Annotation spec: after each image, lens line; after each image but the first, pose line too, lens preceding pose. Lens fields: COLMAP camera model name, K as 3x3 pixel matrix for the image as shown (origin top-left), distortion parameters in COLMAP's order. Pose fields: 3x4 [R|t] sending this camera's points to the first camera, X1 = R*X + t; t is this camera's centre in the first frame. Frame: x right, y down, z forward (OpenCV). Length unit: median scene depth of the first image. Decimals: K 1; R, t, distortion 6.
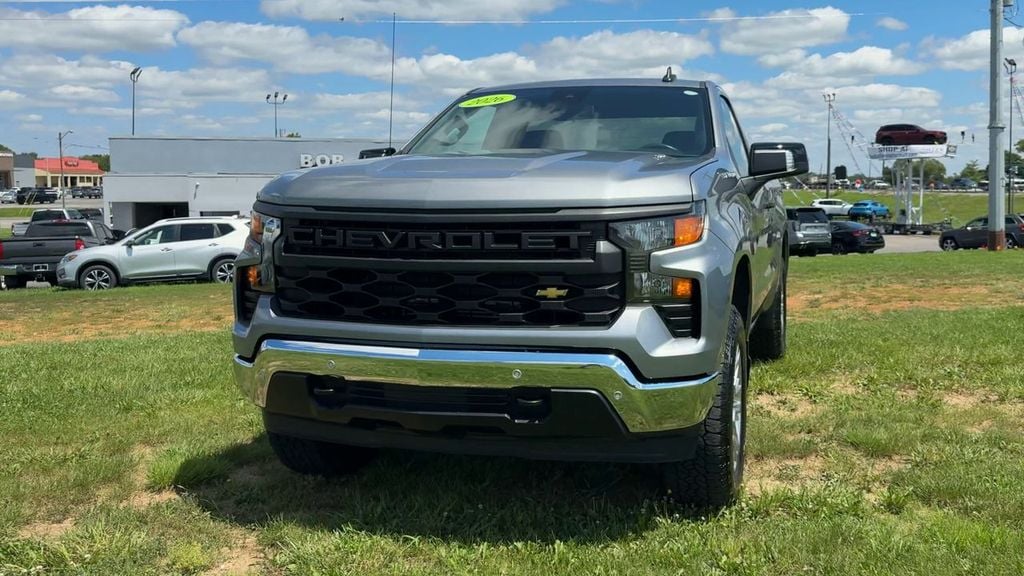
lens RADIAL K [[930.7, 0, 496.6], [0, 930.7, 339.2], [0, 0, 1]] dist [0.022381, 0.000000]
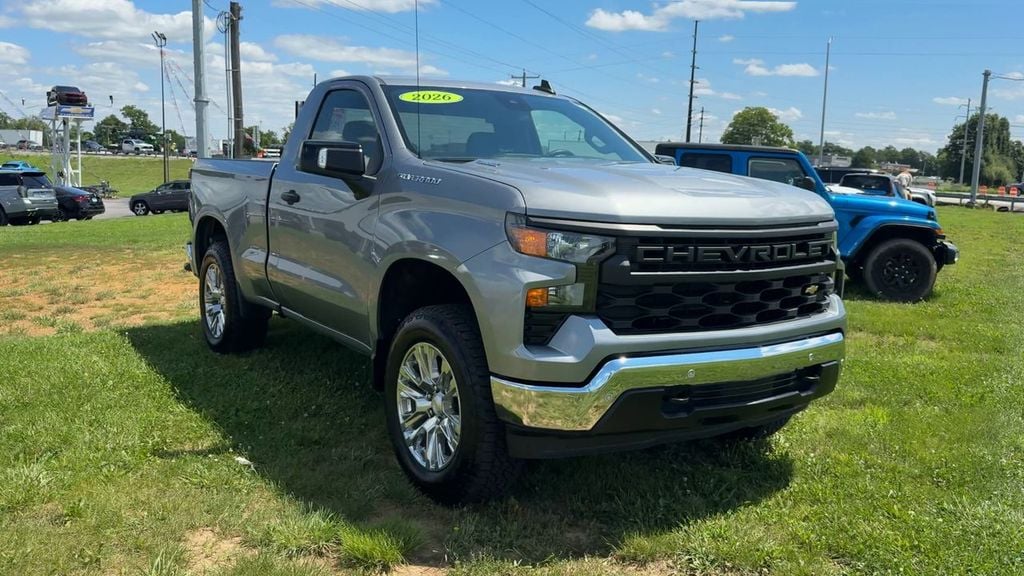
lens RADIAL K [[930.7, 0, 523.1], [0, 930.7, 287.0], [0, 0, 1]] dist [0.022381, 0.000000]
pose [[0.613309, -0.083529, 0.785414, -1.094733], [0.093676, 0.995066, 0.032676, -0.121453], [-0.784268, 0.053534, 0.618108, 0.488367]]
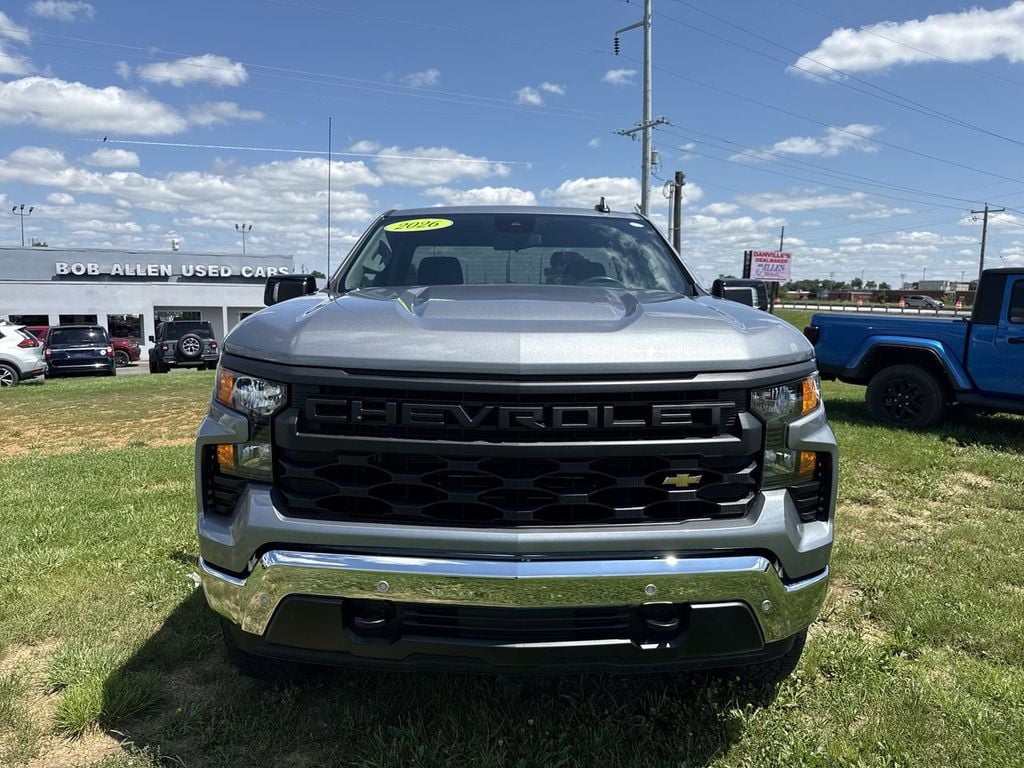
lens RADIAL K [[771.9, 0, 498.1], [0, 771.9, 410.2], [0, 0, 1]] dist [0.030108, -0.040841]
pose [[0.959876, -0.030790, 0.278730, -0.251031], [0.035056, 0.999332, -0.010331, -0.099544], [-0.278226, 0.019688, 0.960314, 0.387522]]
